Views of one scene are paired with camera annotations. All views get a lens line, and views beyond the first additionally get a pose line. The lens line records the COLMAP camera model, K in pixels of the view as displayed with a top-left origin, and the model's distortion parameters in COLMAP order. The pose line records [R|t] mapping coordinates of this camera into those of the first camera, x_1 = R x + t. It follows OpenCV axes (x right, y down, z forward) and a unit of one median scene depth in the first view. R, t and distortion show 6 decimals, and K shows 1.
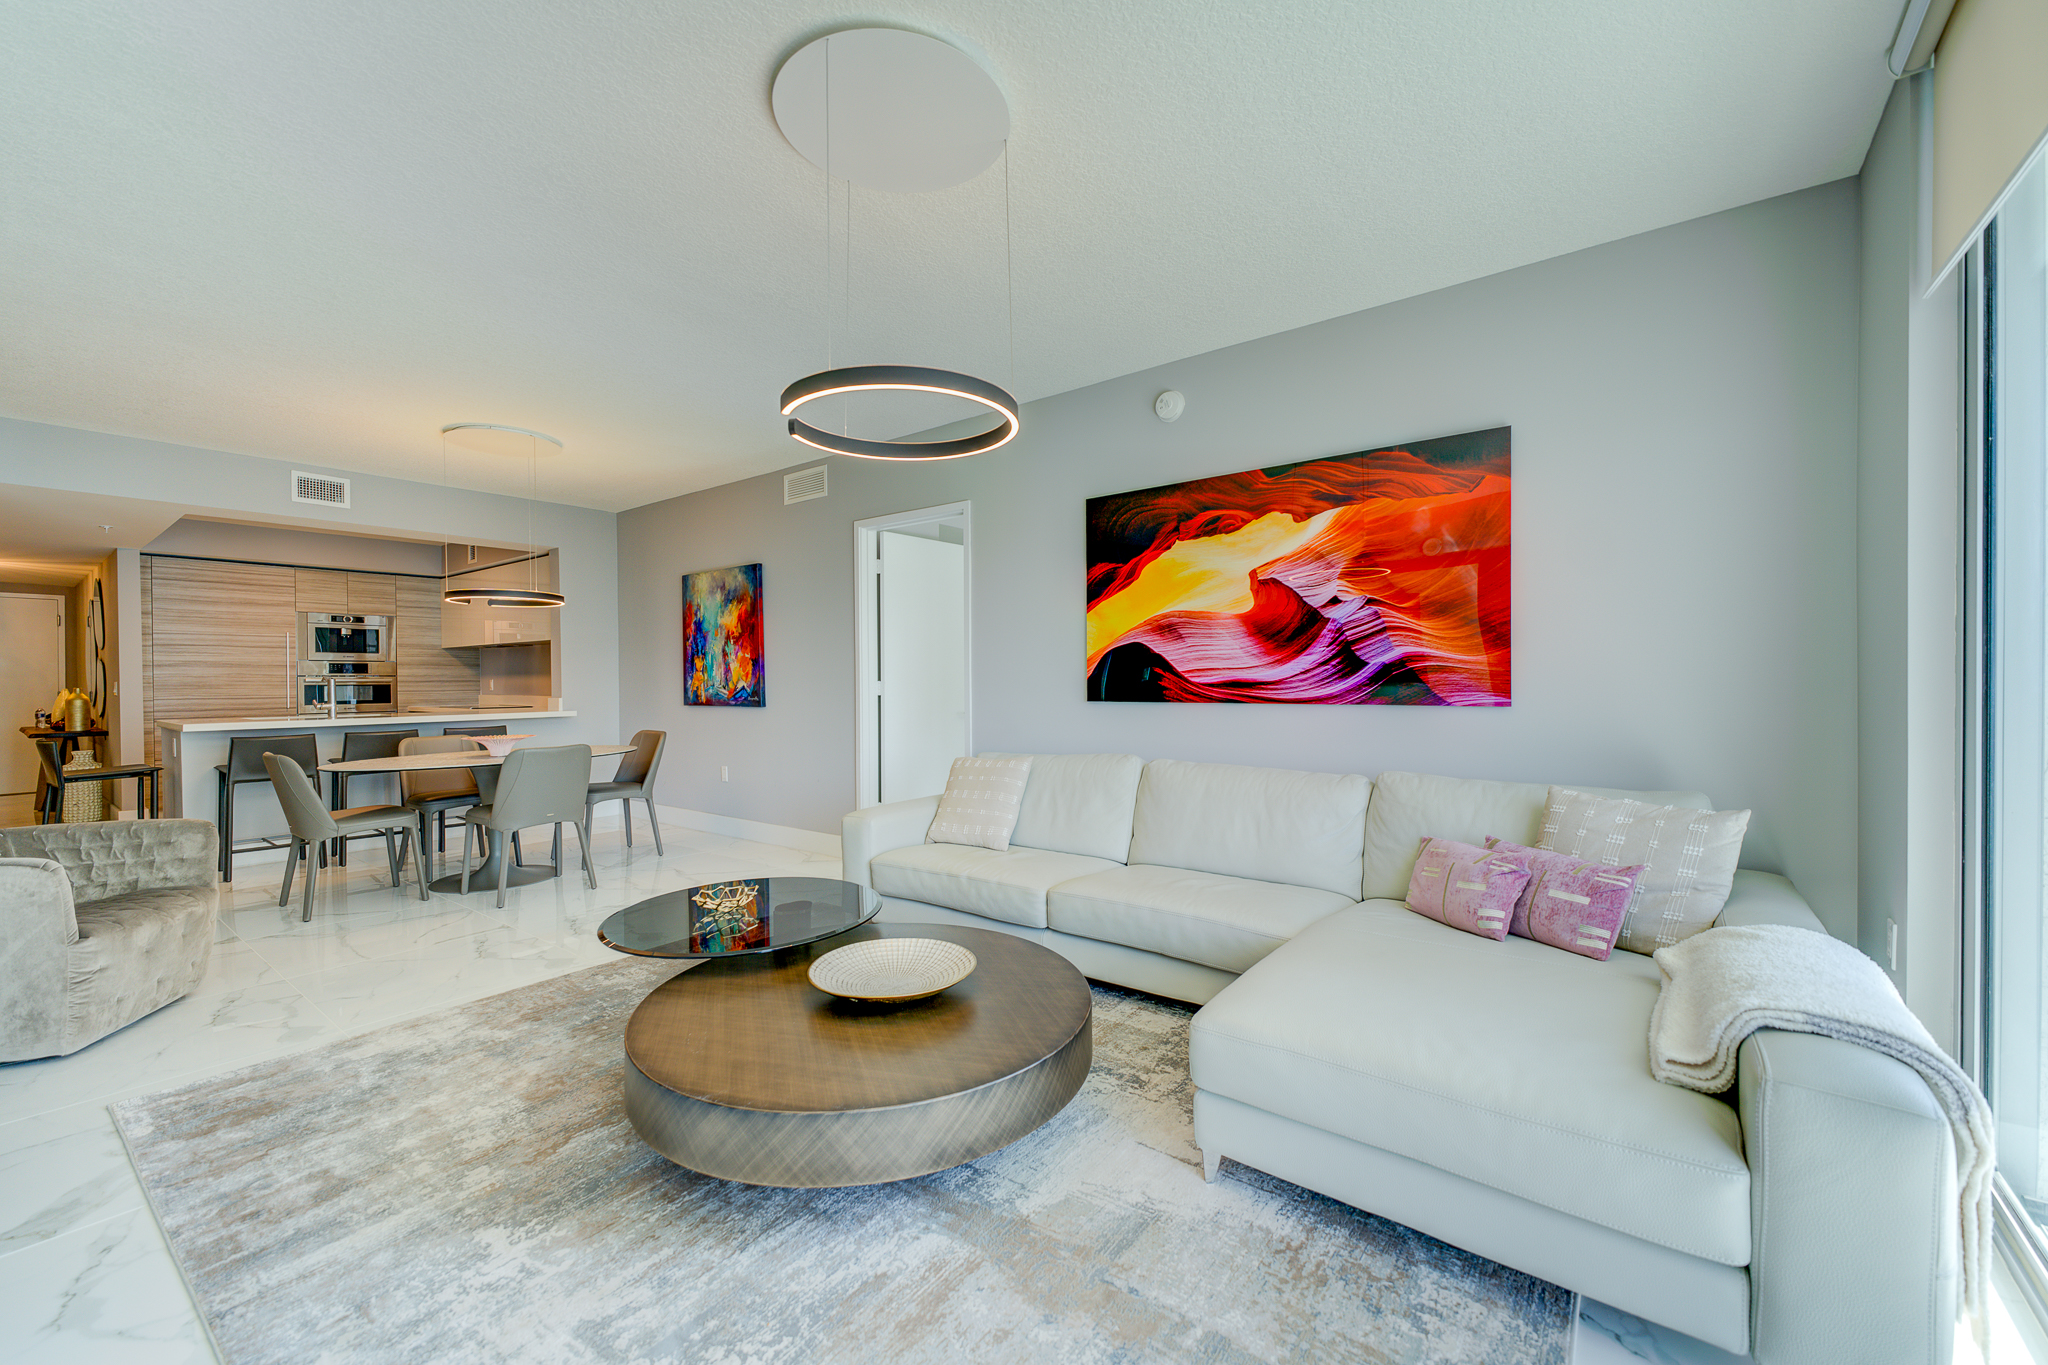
lens RADIAL K [[815.0, 0, 1015.0], [0, 815.0, 688.8], [0, 0, 1]] dist [0.012216, -0.002513]
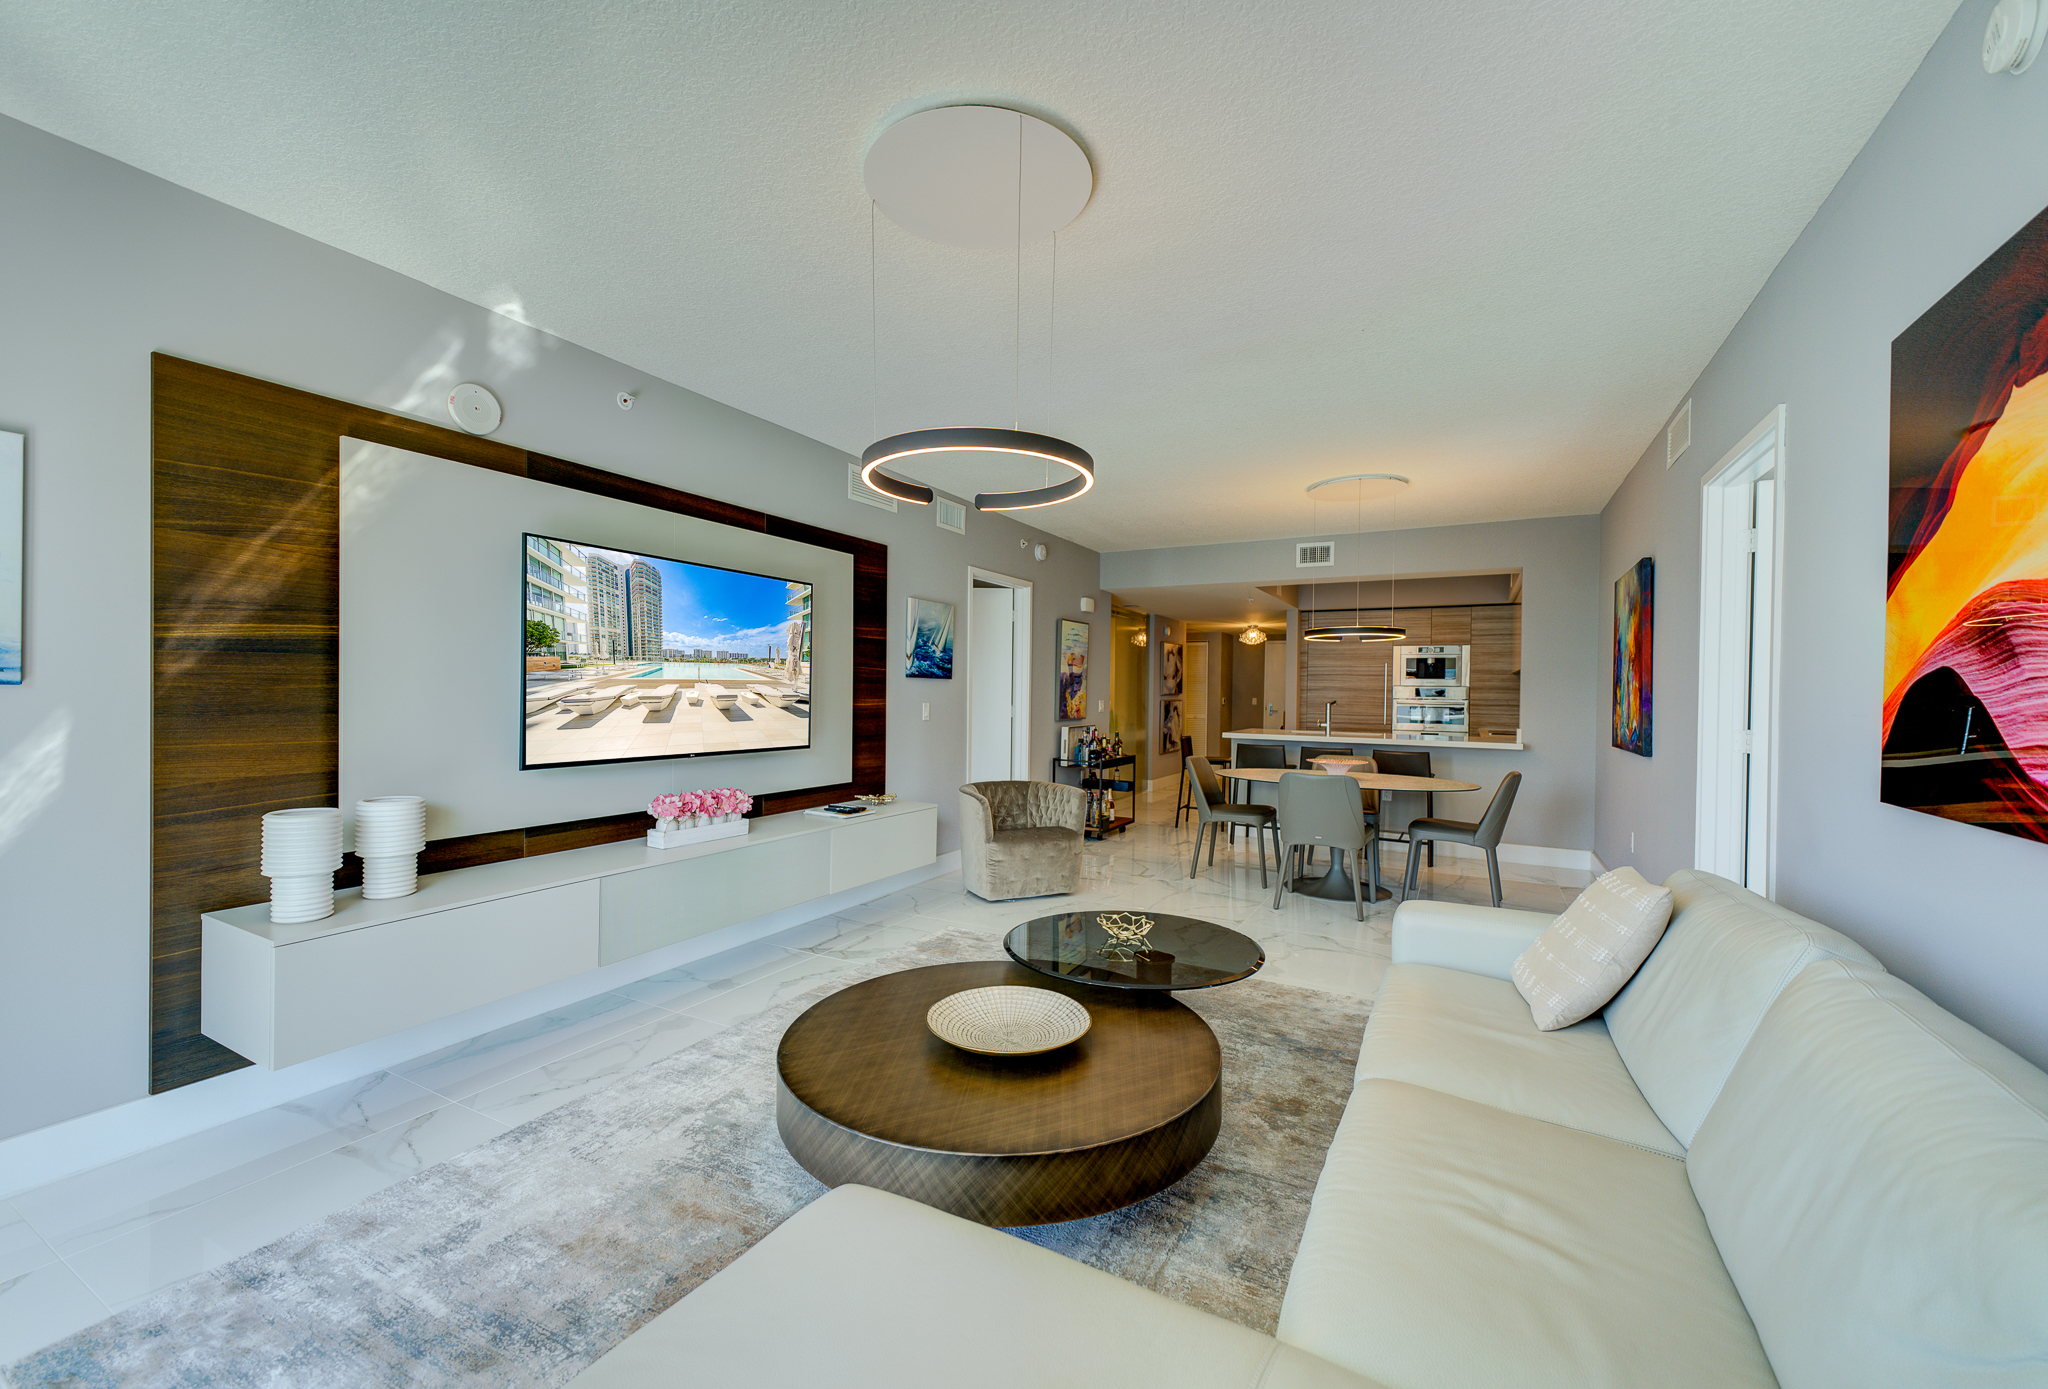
lens RADIAL K [[821.0, 0, 1010.1], [0, 821.0, 690.5], [0, 0, 1]] dist [0.003812, -0.000037]
pose [[0.164627, 0.009276, -0.986312, 0.298269], [-0.027915, 0.999599, 0.004742, -0.021666], [0.985961, 0.026752, 0.164819, 0.295842]]
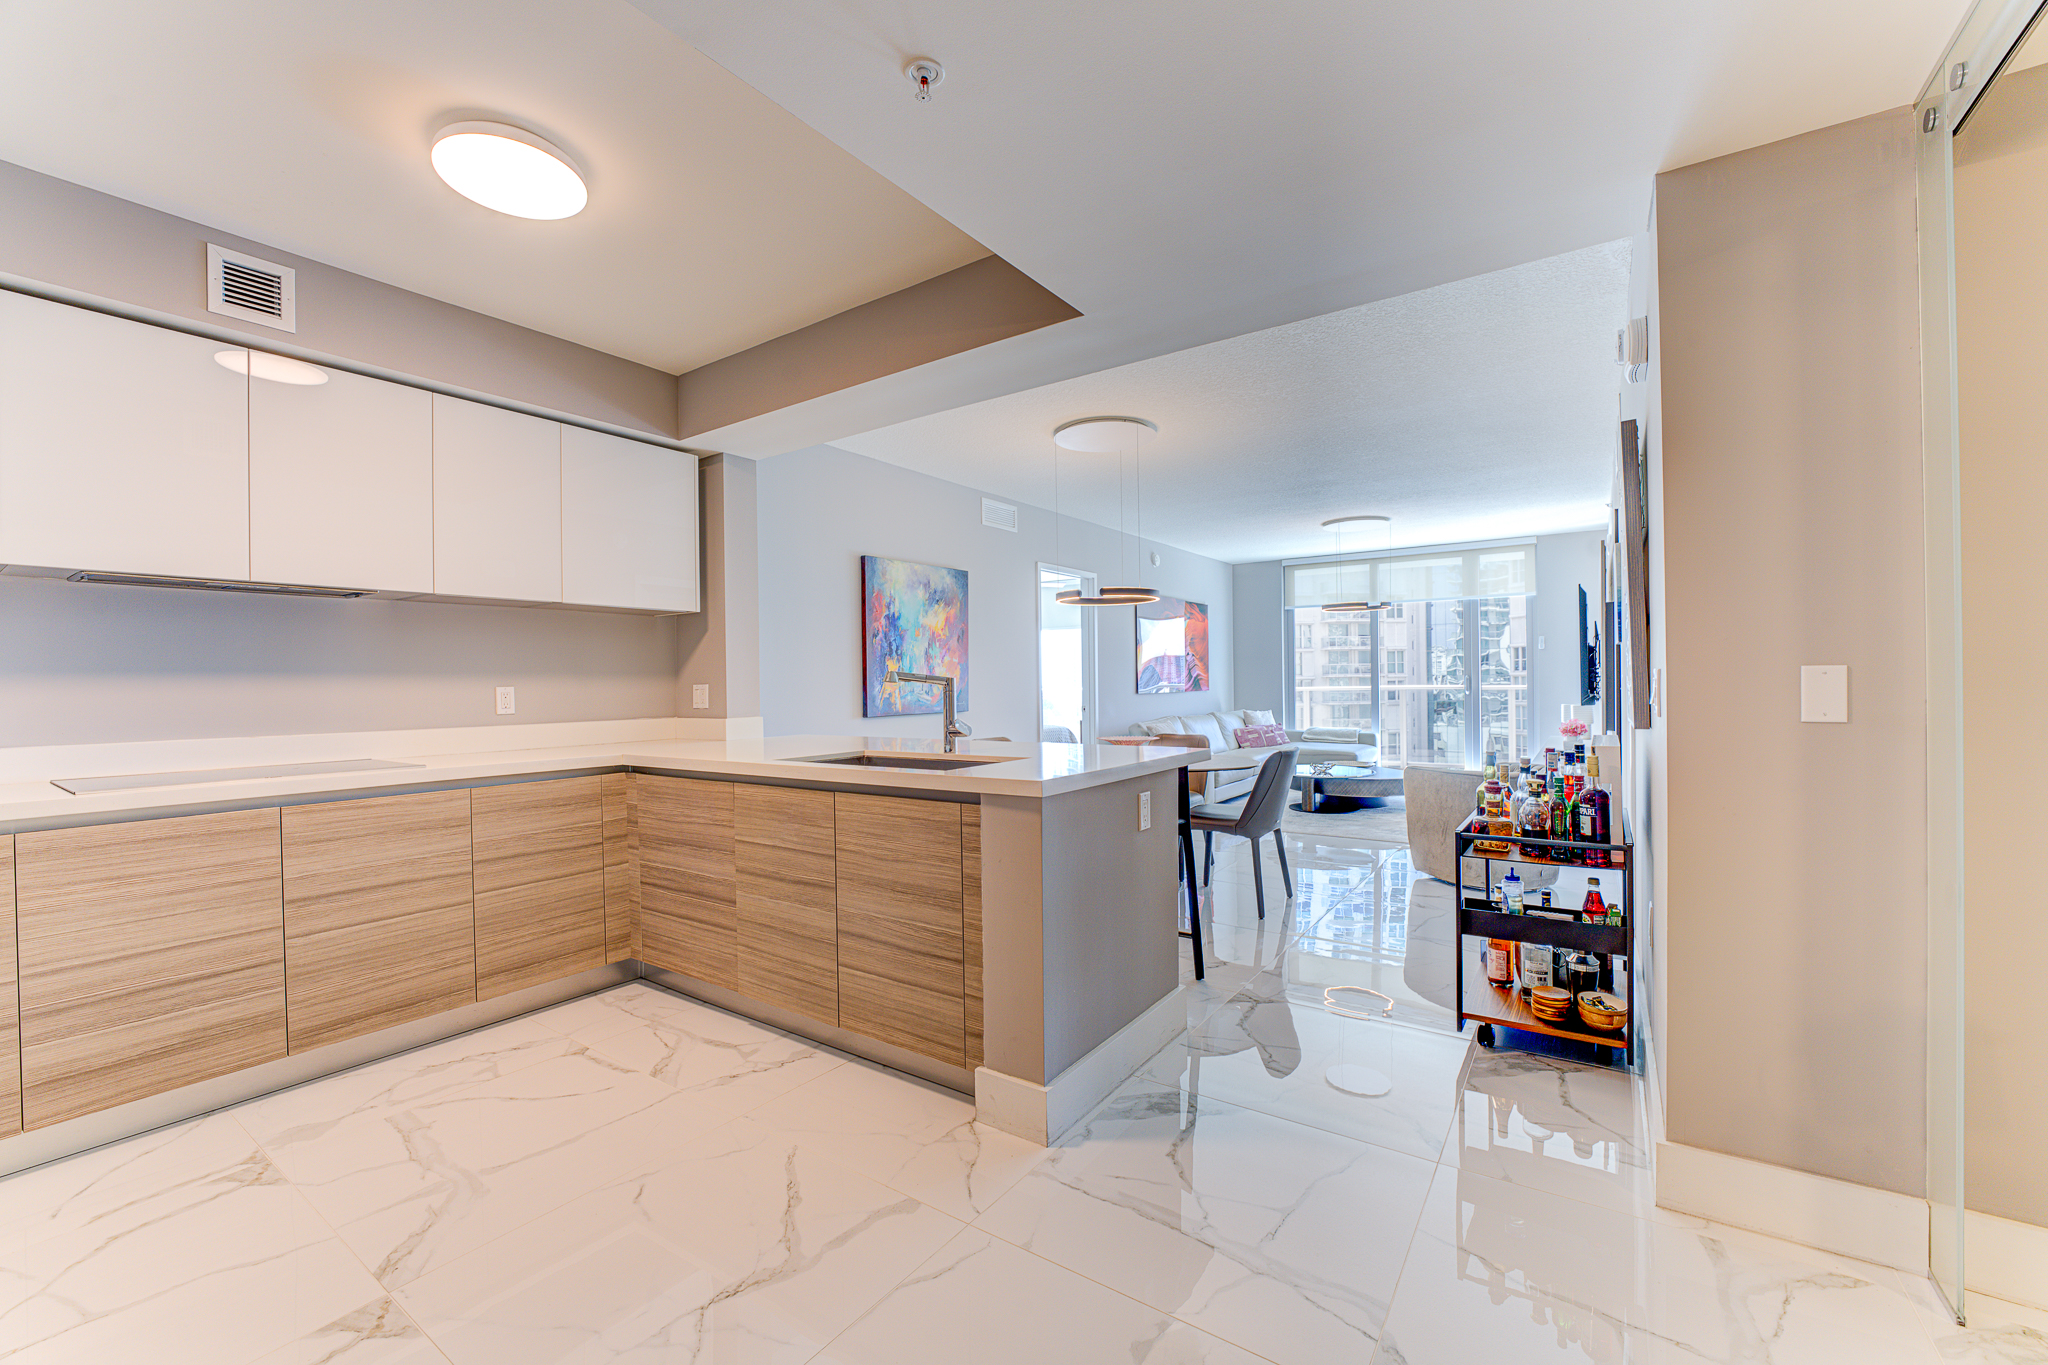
lens RADIAL K [[815.0, 0, 1040.5], [0, 815.0, 681.8], [0, 0, 1]] dist [0.012216, -0.002513]
pose [[-0.064952, 0.008134, 0.997855, -1.234738], [0.028431, 0.999576, -0.006298, -0.004999], [-0.997483, 0.027961, -0.065156, 0.899589]]
